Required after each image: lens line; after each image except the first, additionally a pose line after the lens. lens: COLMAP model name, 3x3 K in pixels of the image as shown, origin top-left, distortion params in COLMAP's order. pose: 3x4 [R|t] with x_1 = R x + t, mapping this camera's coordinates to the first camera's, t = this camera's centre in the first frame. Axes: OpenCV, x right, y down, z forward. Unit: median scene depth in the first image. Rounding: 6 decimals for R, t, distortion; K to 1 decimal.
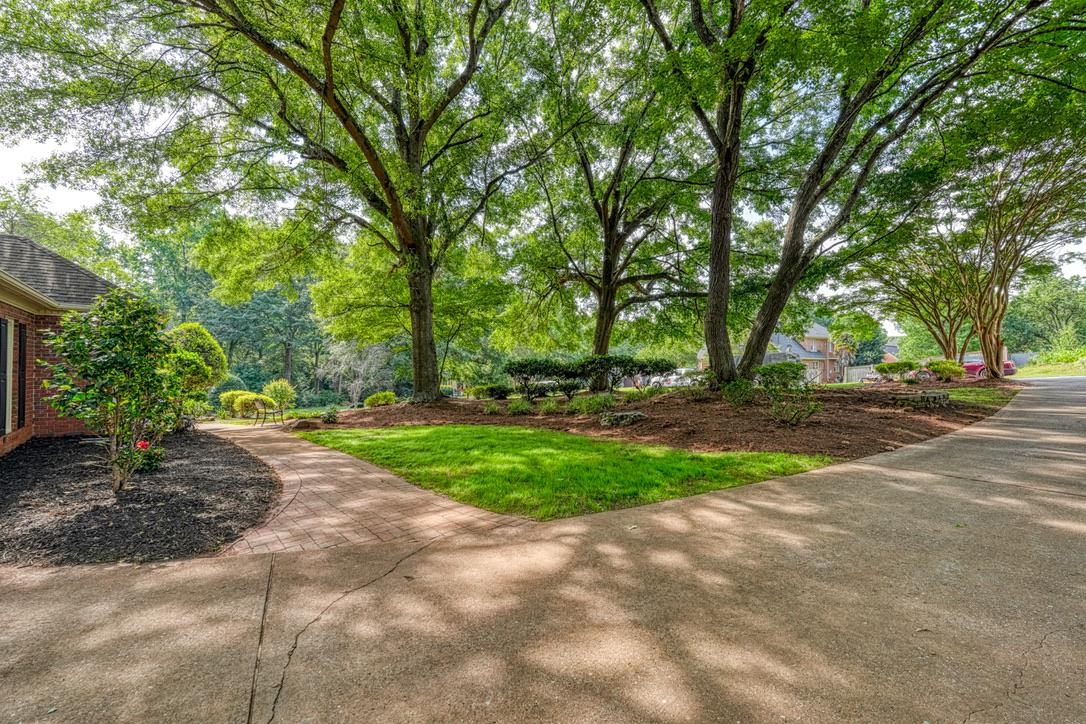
lens RADIAL K [[476.0, 0, 544.4], [0, 476.0, 361.5], [0, 0, 1]] dist [0.002328, 0.000267]
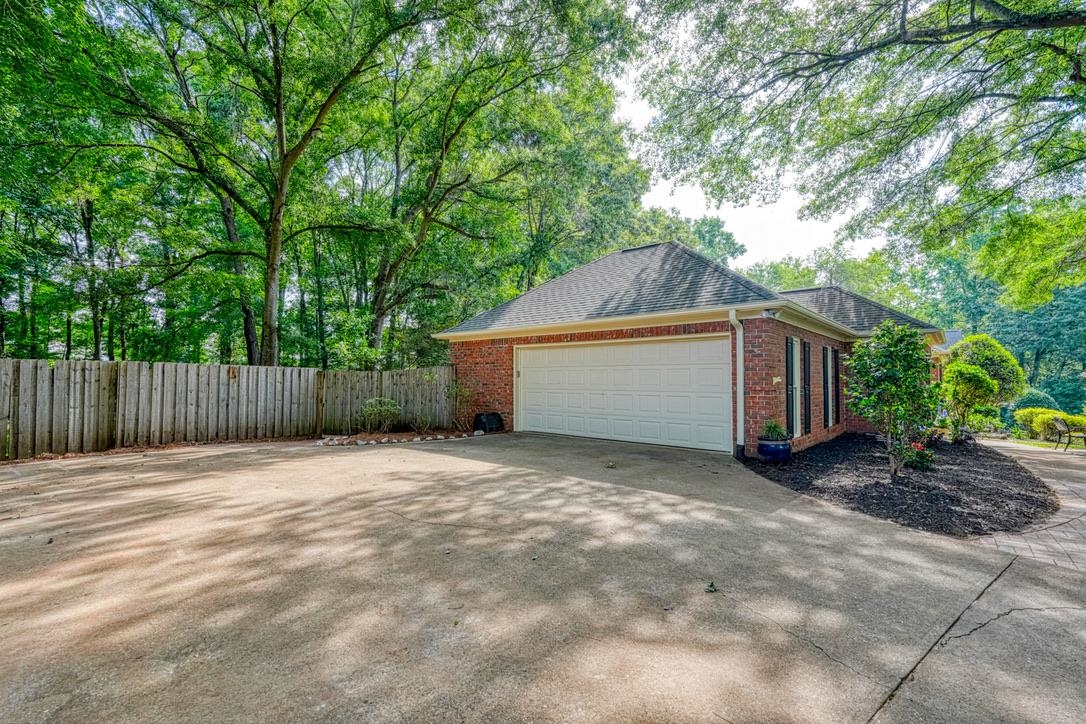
lens RADIAL K [[476.0, 0, 544.4], [0, 476.0, 361.5], [0, 0, 1]] dist [0.002328, 0.000267]
pose [[0.181162, -0.038140, -0.982713, 0.109953], [0.009285, 0.999269, -0.037071, 0.000268], [0.983409, -0.002409, 0.181384, -0.083652]]
